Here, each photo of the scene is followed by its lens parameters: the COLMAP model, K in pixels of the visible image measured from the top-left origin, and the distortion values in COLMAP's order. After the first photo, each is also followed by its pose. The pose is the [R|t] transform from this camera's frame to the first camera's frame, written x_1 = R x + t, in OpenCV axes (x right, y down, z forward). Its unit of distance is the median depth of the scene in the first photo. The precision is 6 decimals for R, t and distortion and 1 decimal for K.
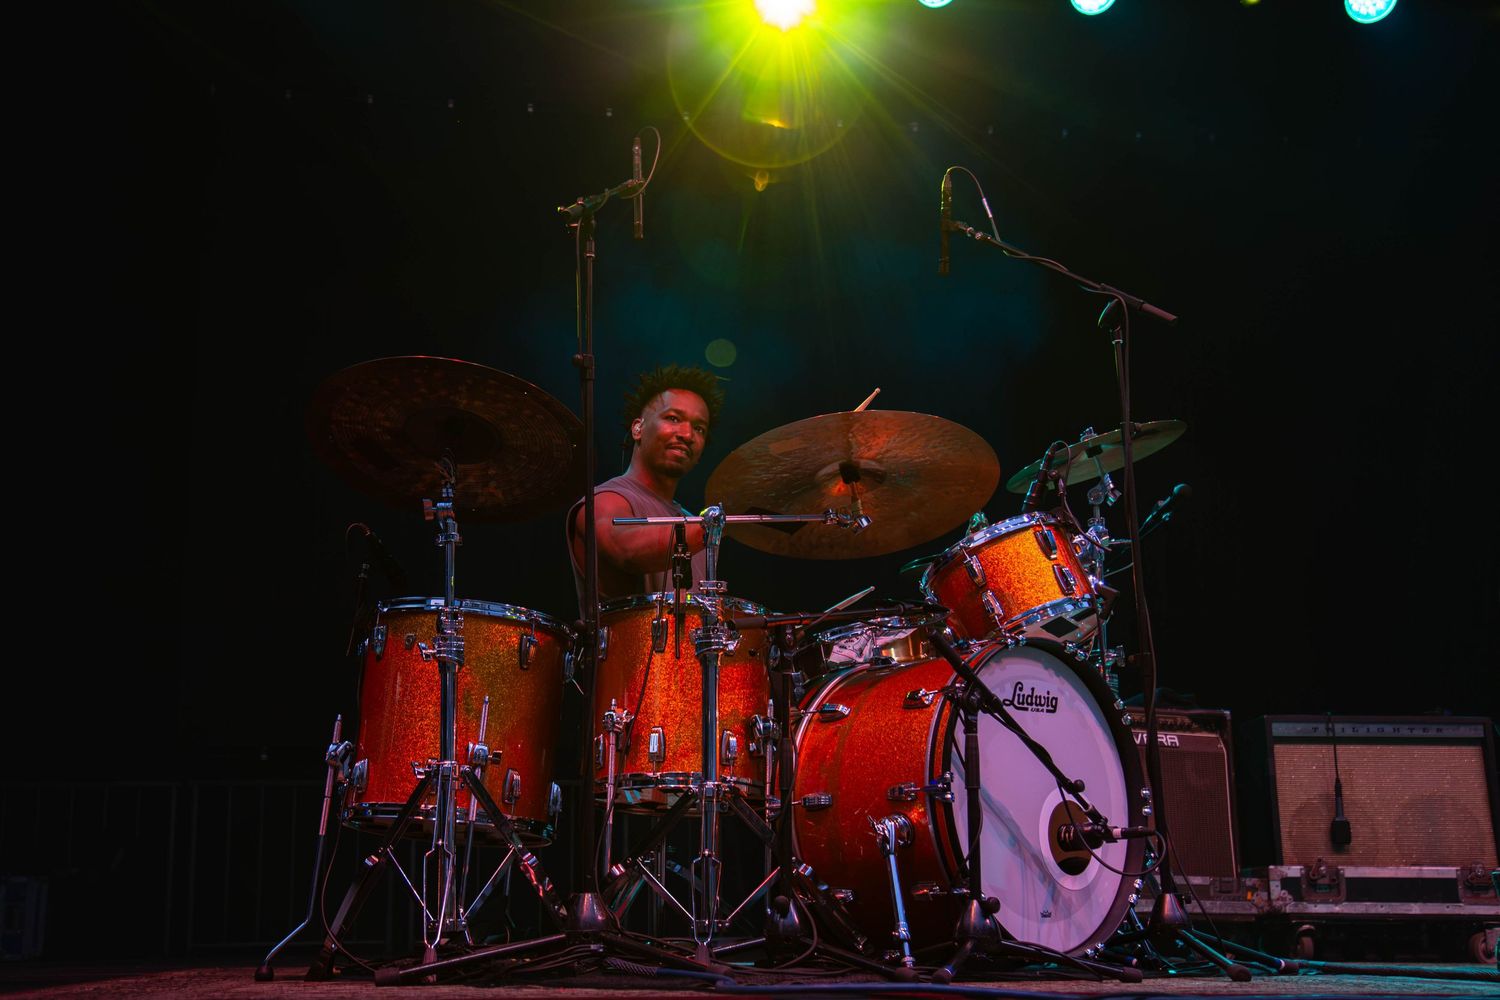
lens RADIAL K [[1938.2, 0, 670.3], [0, 1938.2, 534.5], [0, 0, 1]] dist [0.042087, 0.233034]
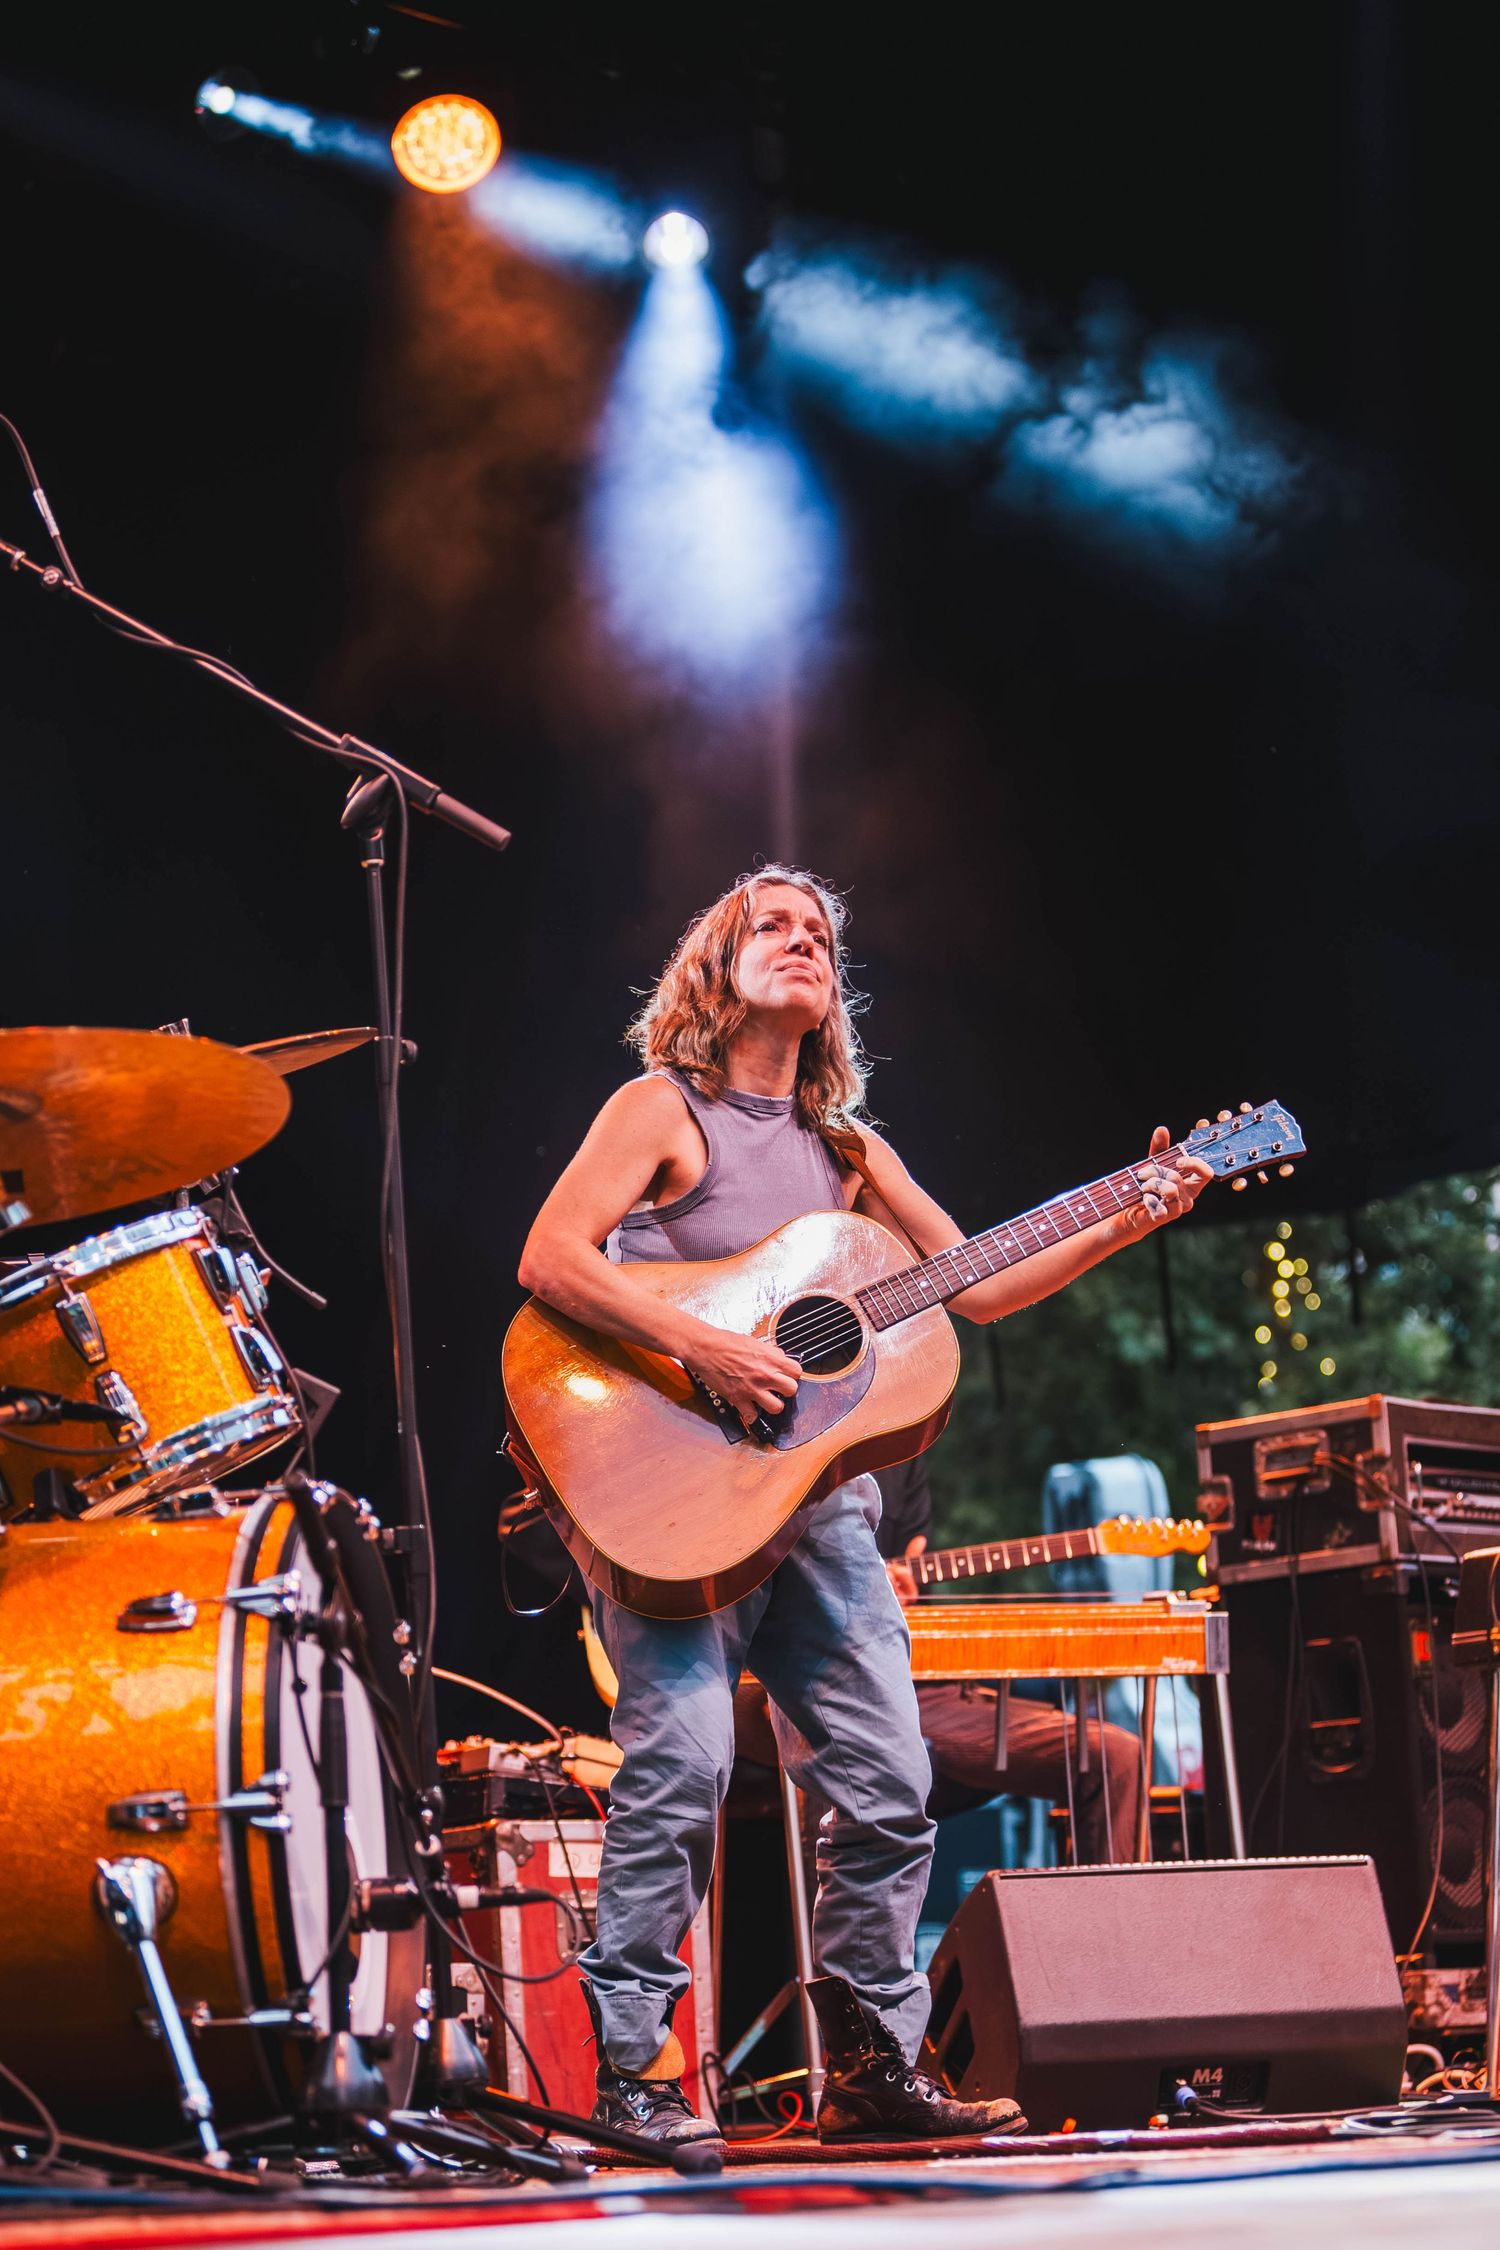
lens RADIAL K [[5229.8, 0, 750.0], [0, 5229.8, 1125.0], [0, 0, 1]] dist [-0.191123, -0.053800]
pose [[0.776718, 0.091642, 0.623146, -0.514535], [-0.093135, 0.995193, -0.030269, -0.006307], [-0.622925, -0.034526, 0.781519, -0.054844]]
